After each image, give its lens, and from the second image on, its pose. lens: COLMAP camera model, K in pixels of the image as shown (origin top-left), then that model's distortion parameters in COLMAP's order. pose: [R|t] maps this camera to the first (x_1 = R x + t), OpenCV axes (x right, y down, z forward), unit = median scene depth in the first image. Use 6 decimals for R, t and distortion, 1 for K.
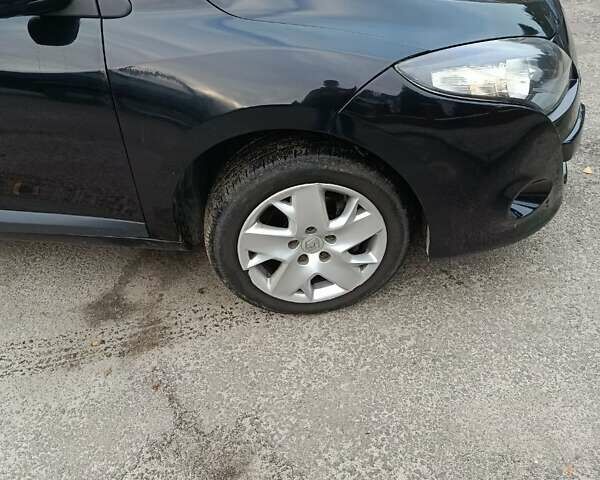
lens RADIAL K [[565.0, 0, 300.0], [0, 565.0, 240.0], [0, 0, 1]] dist [0.135376, -0.236767]
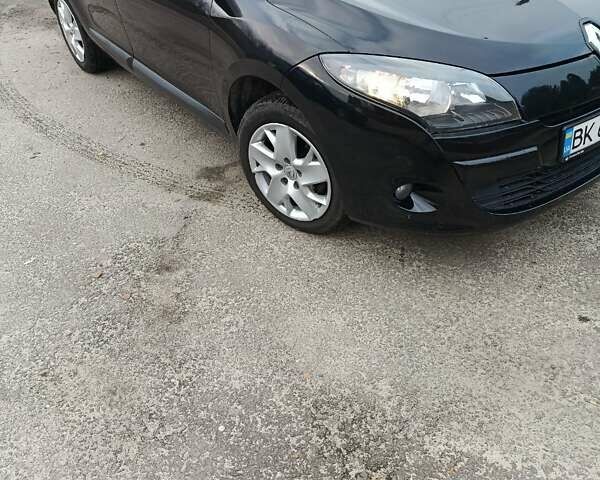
lens RADIAL K [[565.0, 0, 300.0], [0, 565.0, 240.0], [0, 0, 1]] dist [0.135376, -0.236767]
pose [[0.707295, 0.428799, -0.562019, 0.854501], [-0.405897, 0.897251, 0.173750, -0.091548], [0.578776, 0.105229, 0.808669, -0.101218]]
